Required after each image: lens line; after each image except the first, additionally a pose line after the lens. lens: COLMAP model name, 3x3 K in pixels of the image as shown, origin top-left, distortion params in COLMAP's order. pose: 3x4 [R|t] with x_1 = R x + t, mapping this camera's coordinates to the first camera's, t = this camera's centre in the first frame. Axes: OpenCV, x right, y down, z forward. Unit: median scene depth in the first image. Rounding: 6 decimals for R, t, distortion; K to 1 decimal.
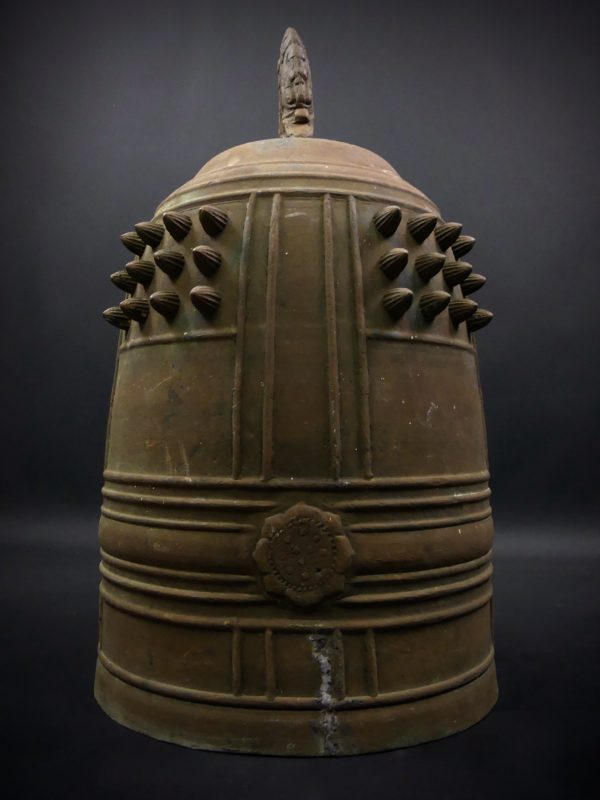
lens RADIAL K [[719.8, 0, 289.1], [0, 719.8, 379.8], [0, 0, 1]] dist [-0.012840, 0.001171]
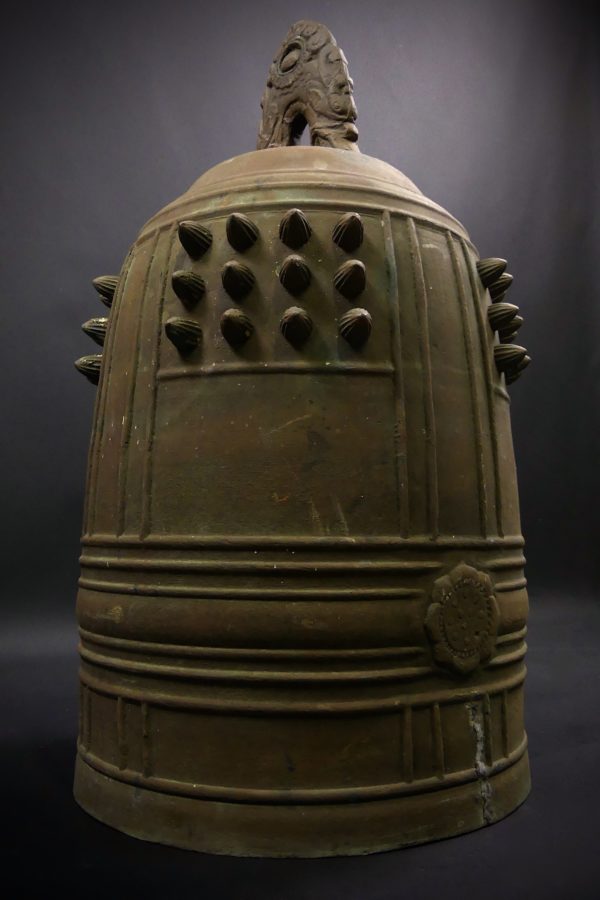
lens RADIAL K [[807.0, 0, 298.6], [0, 807.0, 490.9], [0, 0, 1]] dist [-0.017301, -0.008400]
pose [[0.802088, 0.027439, 0.596575, -0.754013], [-0.045935, 0.998819, 0.015820, 0.070961], [-0.595437, -0.040093, 0.802401, 0.293580]]
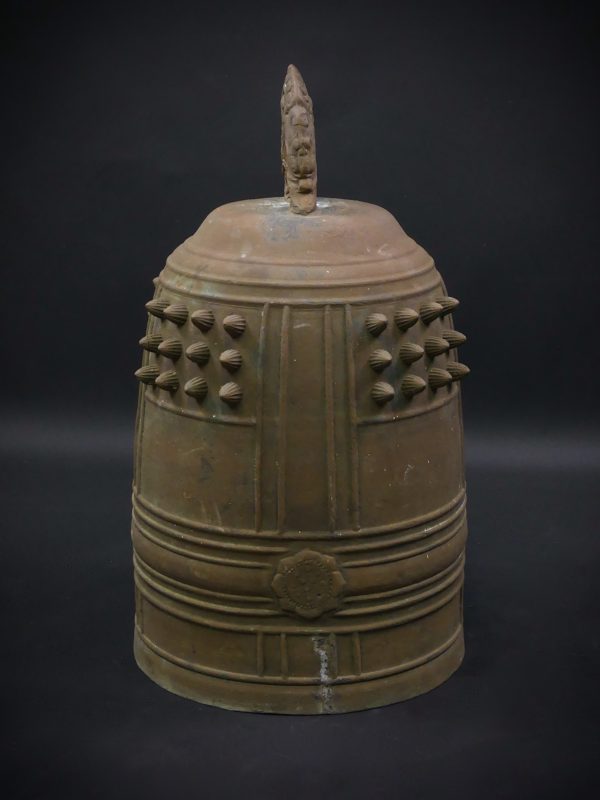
lens RADIAL K [[1545.9, 0, 300.0], [0, 1545.9, 400.0], [0, 0, 1]] dist [0.061183, 0.054846]
pose [[0.999586, -0.008861, 0.027383, -0.071684], [-0.000857, 0.941844, 0.336050, -1.054495], [-0.028769, -0.335934, 0.941446, -1.622694]]
